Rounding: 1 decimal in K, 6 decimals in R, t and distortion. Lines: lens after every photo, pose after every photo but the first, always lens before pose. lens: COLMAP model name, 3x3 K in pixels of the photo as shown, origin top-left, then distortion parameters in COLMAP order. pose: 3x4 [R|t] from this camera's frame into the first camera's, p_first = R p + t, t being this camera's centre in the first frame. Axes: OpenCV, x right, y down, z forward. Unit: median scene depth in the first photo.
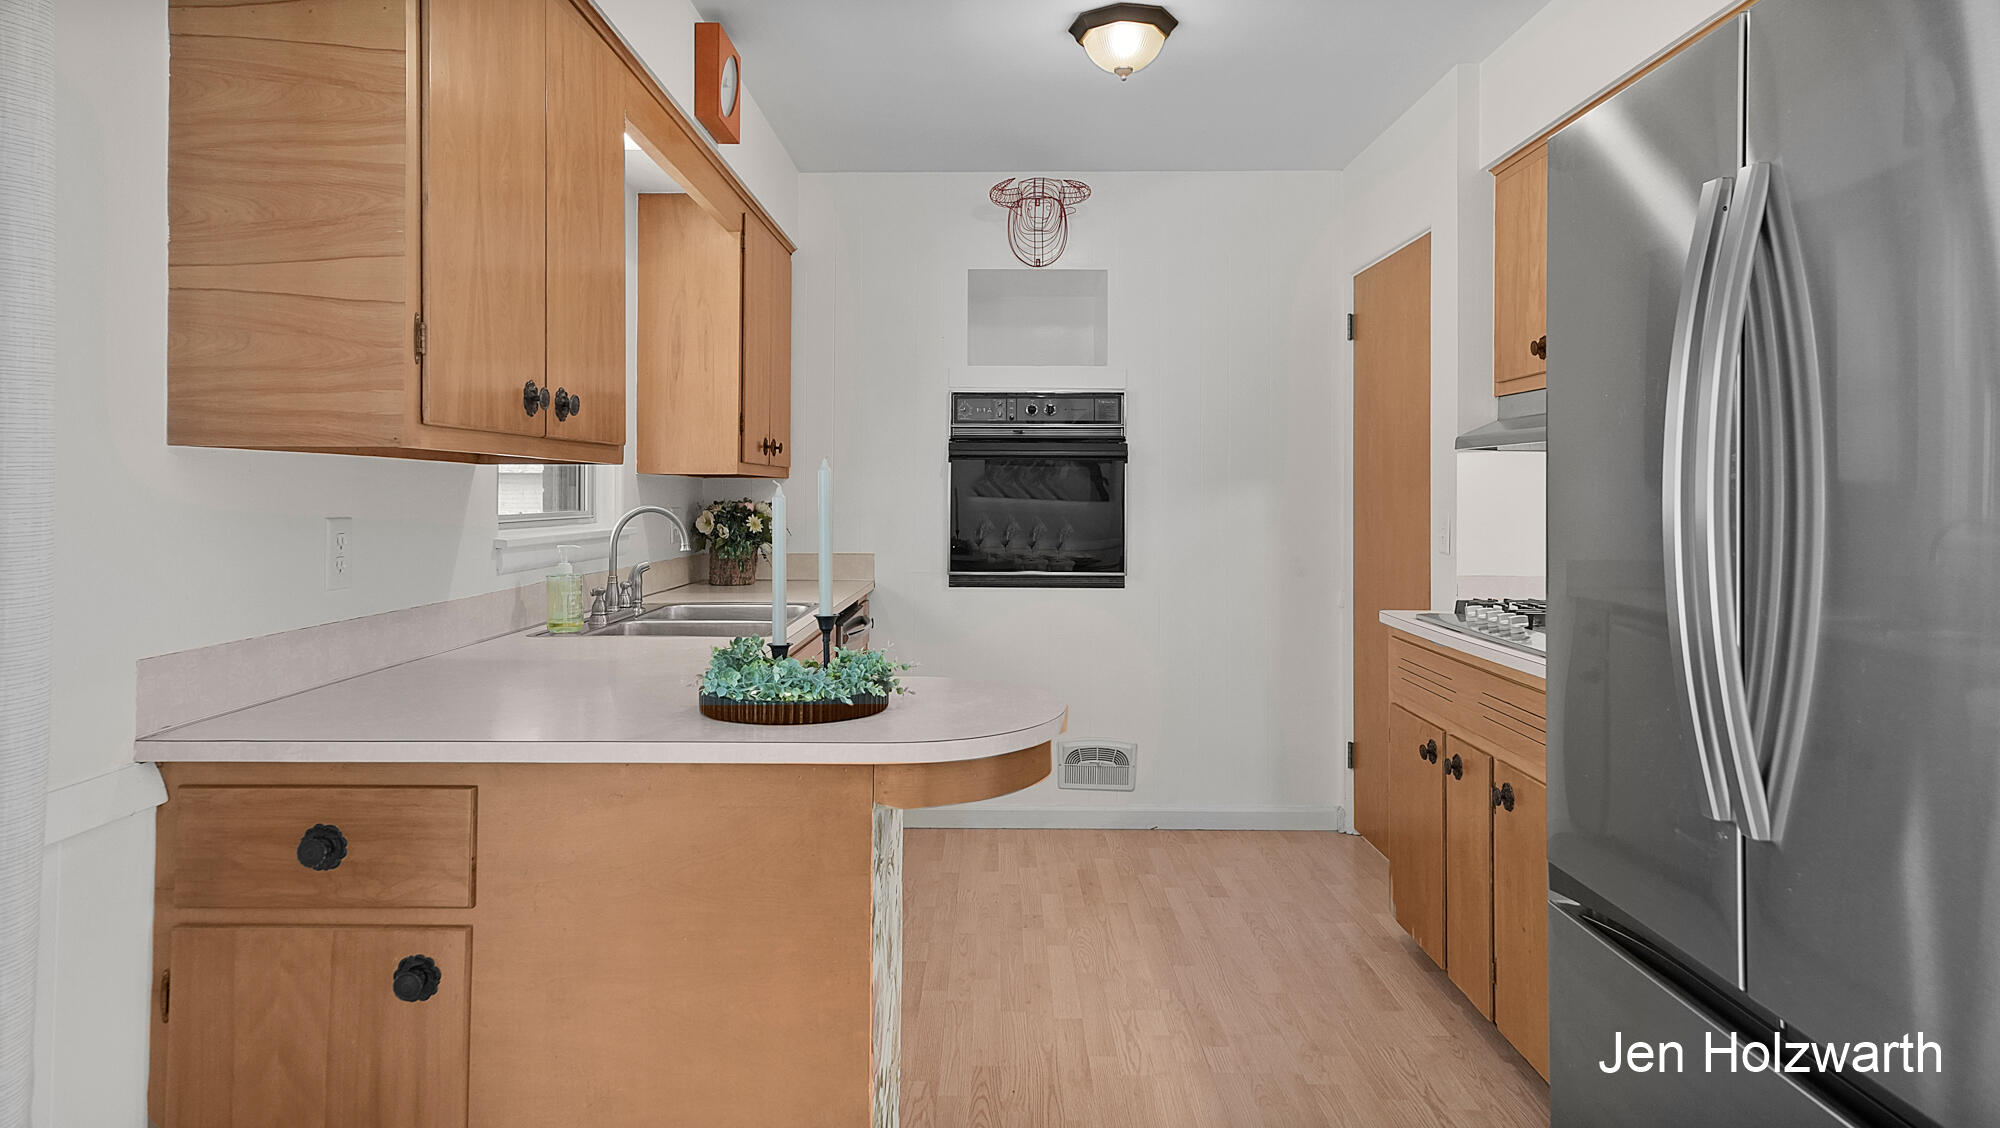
lens RADIAL K [[1178.0, 0, 1027.0], [0, 1178.0, 494.5], [0, 0, 1]] dist [0.010659, -0.002083]
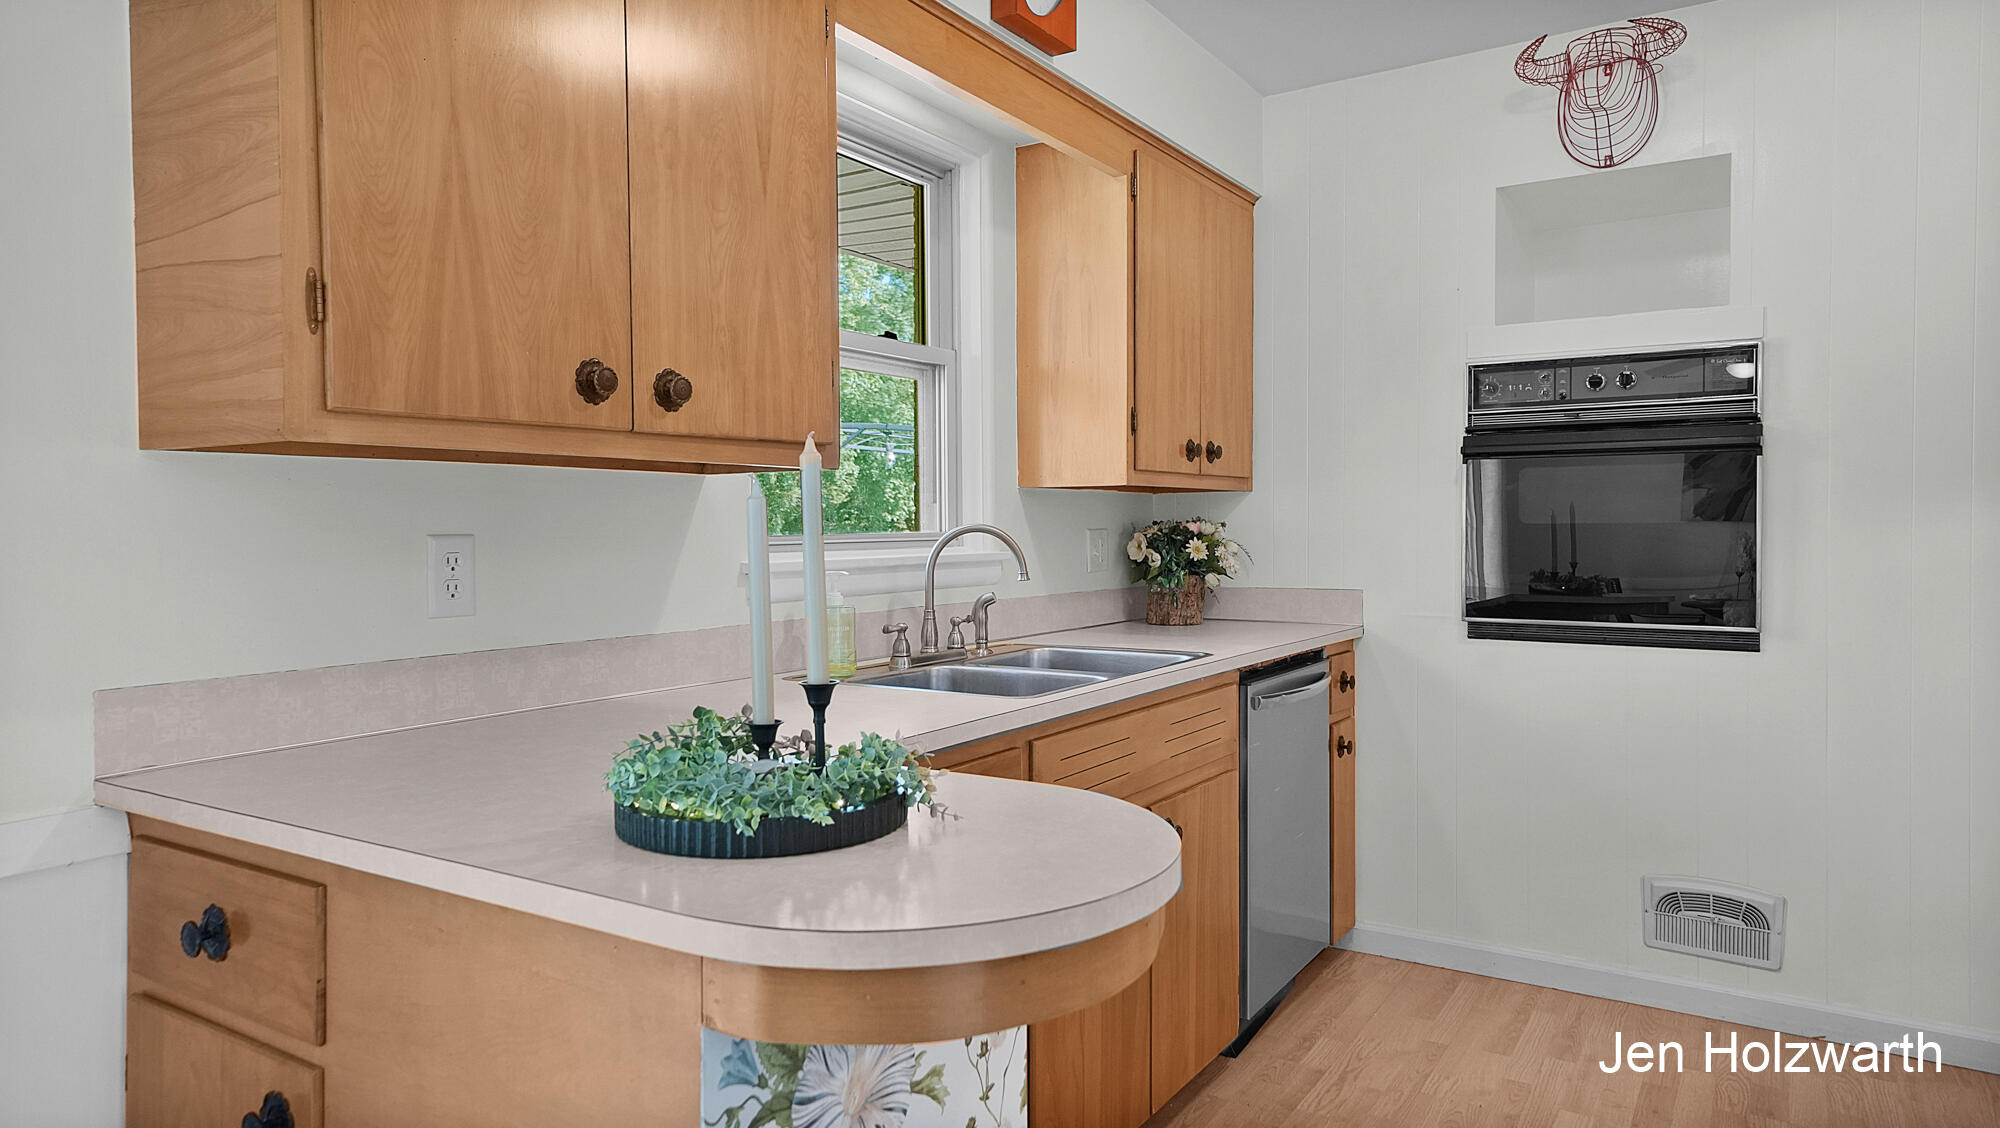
lens RADIAL K [[1251.0, 0, 992.9], [0, 1251.0, 550.9], [0, 0, 1]] dist [0.012853, 0.002691]
pose [[0.829513, 0.003266, -0.558478, 0.126233], [0.009046, 0.999773, 0.019282, 0.008323], [0.558414, -0.021046, 0.829295, 0.219470]]
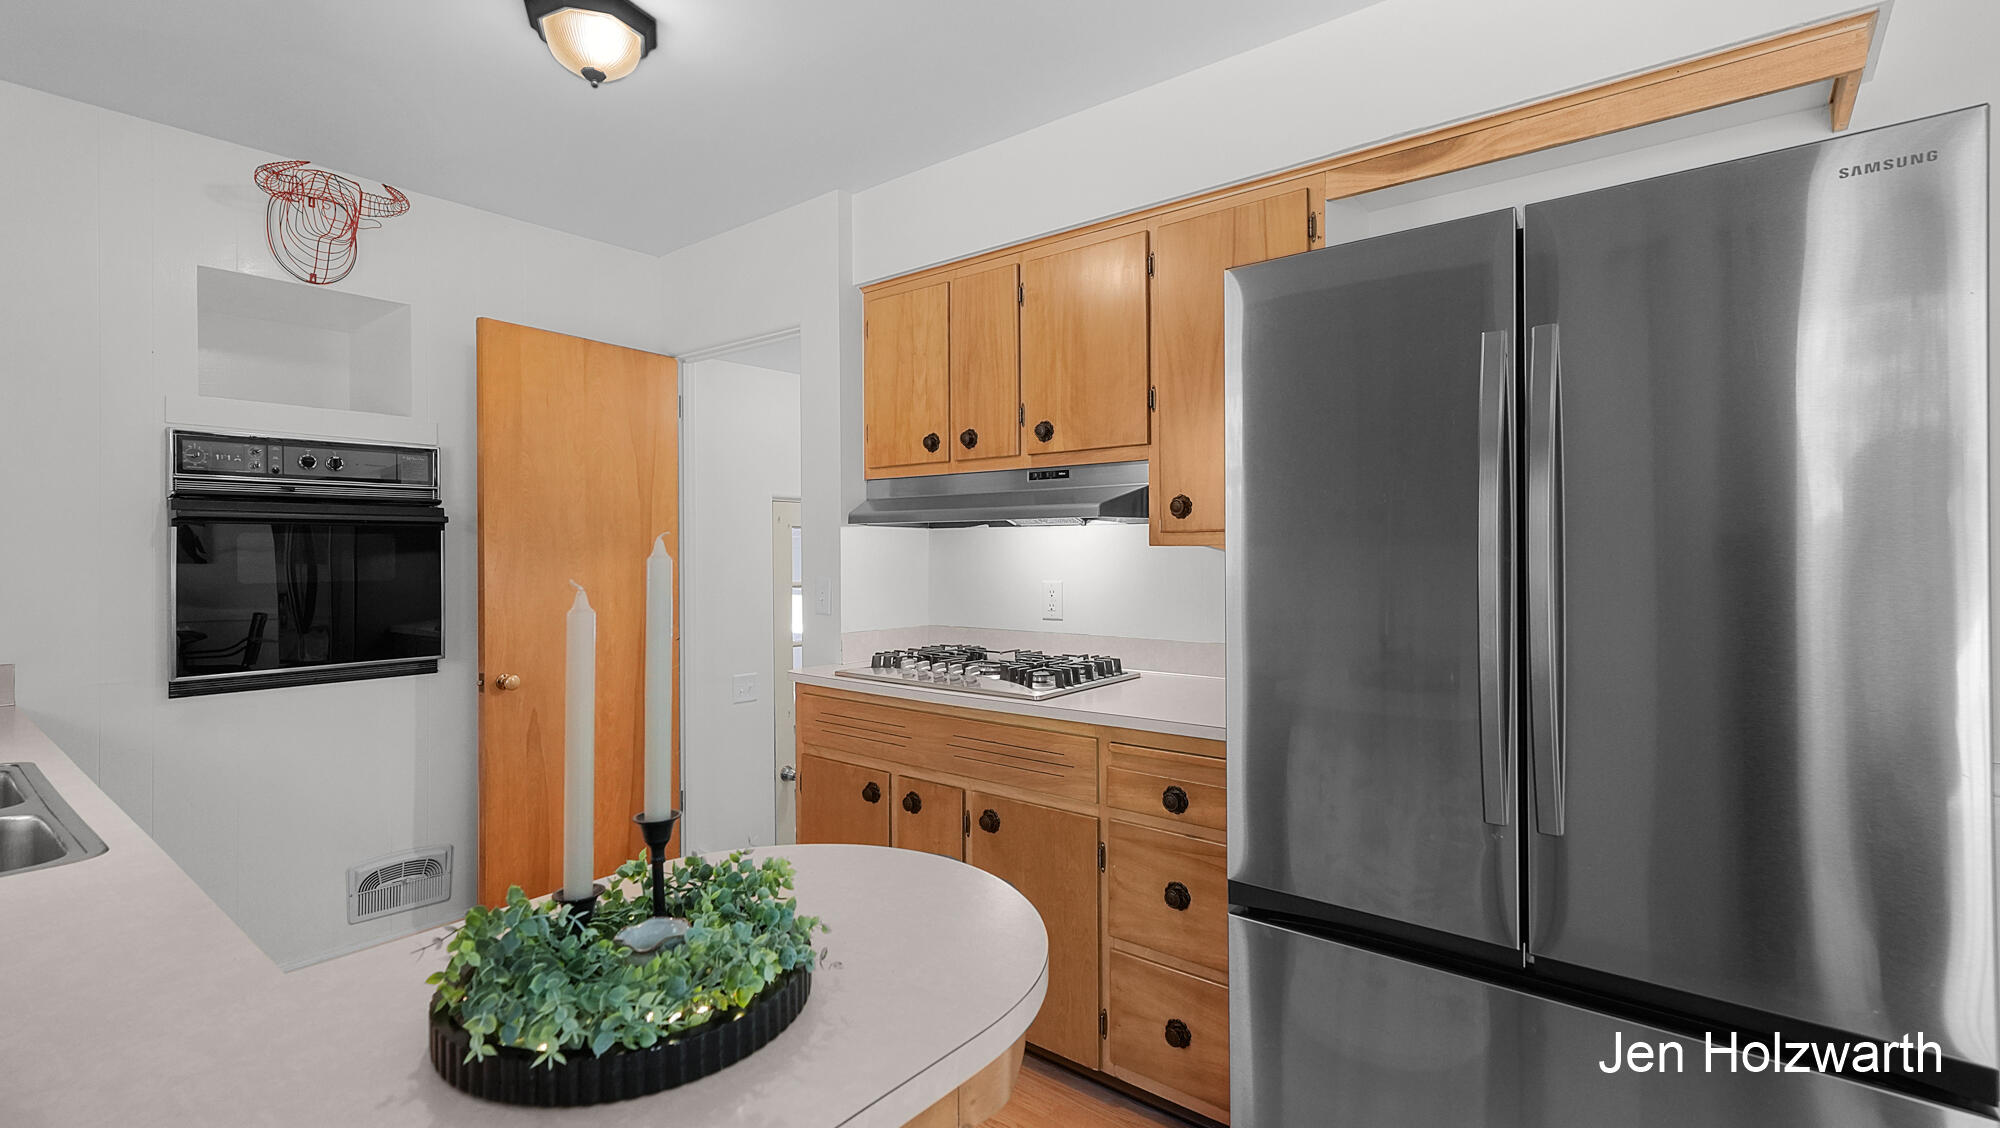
lens RADIAL K [[884.3, 0, 992.1], [0, 884.3, 559.7], [0, 0, 1]] dist [0.001213, -0.000538]
pose [[0.632039, -0.010680, 0.774863, -0.176518], [0.006670, 0.999943, 0.008341, -0.008343], [-0.774907, -0.000104, 0.632075, 0.279296]]
